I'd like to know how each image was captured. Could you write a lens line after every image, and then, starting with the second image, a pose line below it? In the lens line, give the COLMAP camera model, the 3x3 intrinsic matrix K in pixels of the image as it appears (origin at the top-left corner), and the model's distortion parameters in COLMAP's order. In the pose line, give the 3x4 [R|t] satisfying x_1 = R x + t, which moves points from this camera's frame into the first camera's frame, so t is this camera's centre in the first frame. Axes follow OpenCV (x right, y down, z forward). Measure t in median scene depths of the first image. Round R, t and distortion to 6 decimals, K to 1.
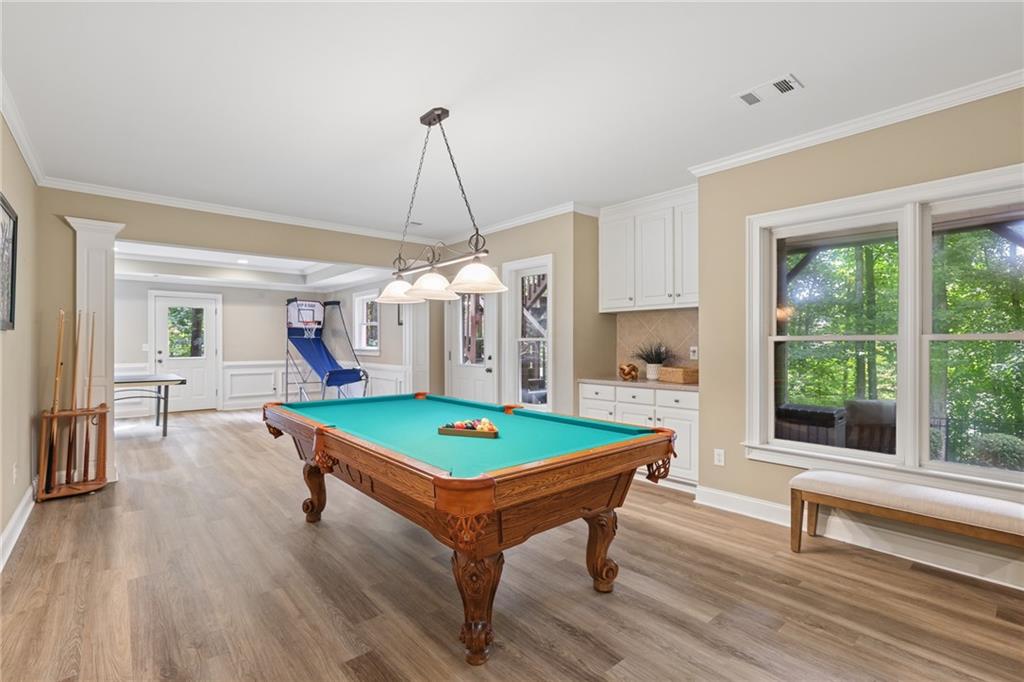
lens RADIAL K [[465.8, 0, 512.0], [0, 465.8, 341.0], [0, 0, 1]] dist [-0.015943, 0.000593]
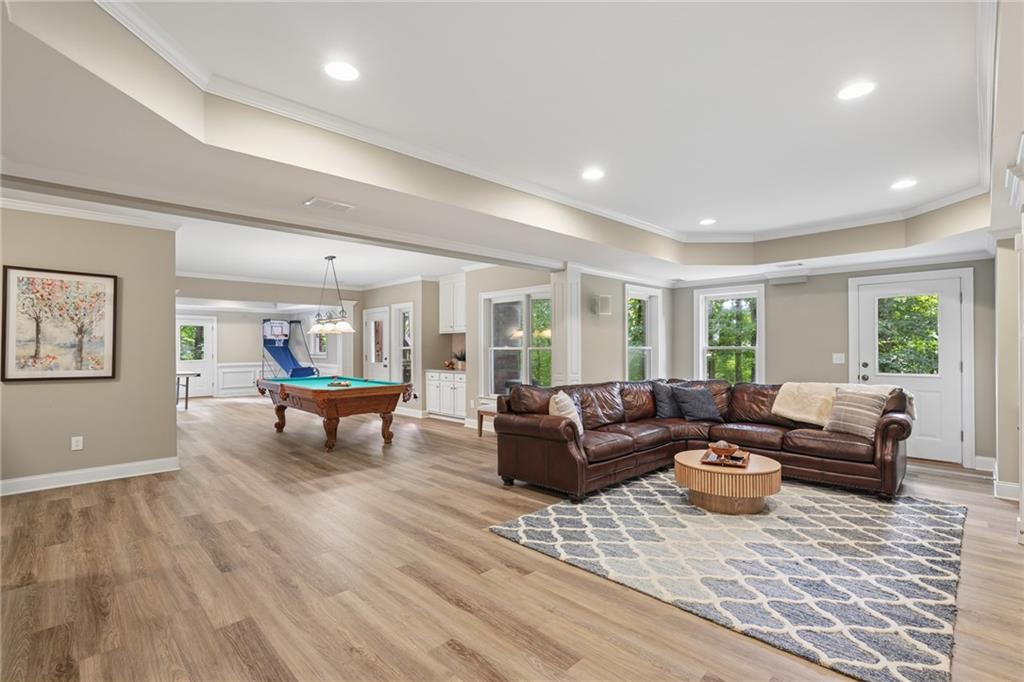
lens RADIAL K [[465.8, 0, 512.0], [0, 465.8, 341.0], [0, 0, 1]] dist [-0.015943, 0.000593]
pose [[0.998673, -0.004058, 0.051345, 0.239118], [0.004481, 0.999957, -0.008116, -0.009715], [-0.051310, 0.008335, 0.998648, -0.536415]]
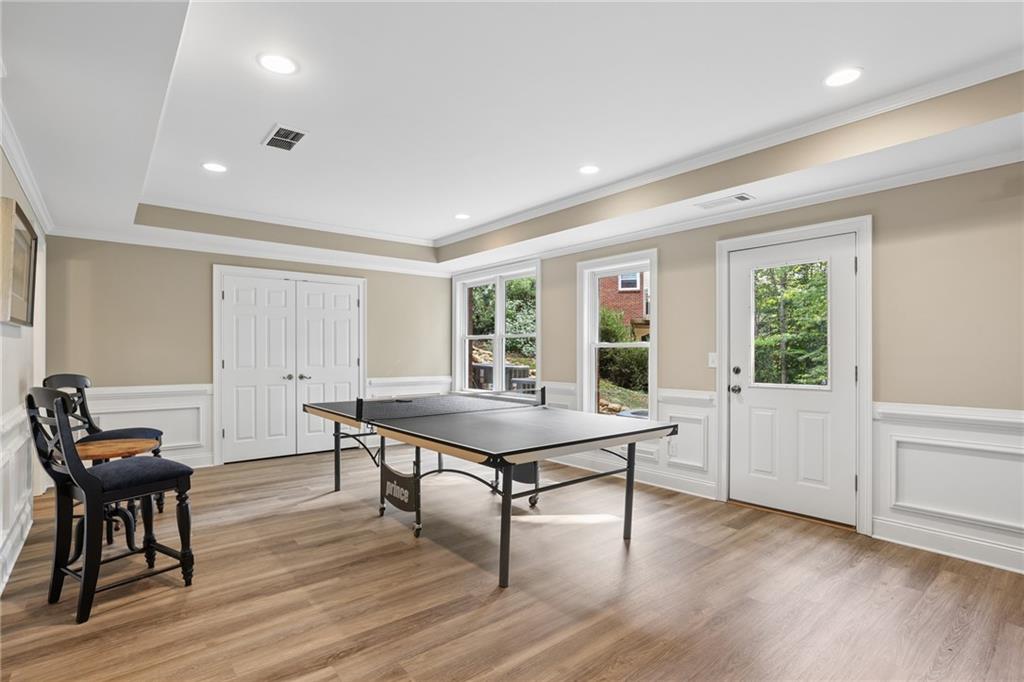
lens RADIAL K [[508.6, 0, 516.2], [0, 508.6, 351.1], [0, 0, 1]] dist [-0.003262, -0.000623]
pose [[-0.036943, -0.003399, -0.999312, -0.247425], [0.004043, 0.999986, -0.003551, 0.005994], [0.999309, -0.004171, -0.036929, 0.823416]]
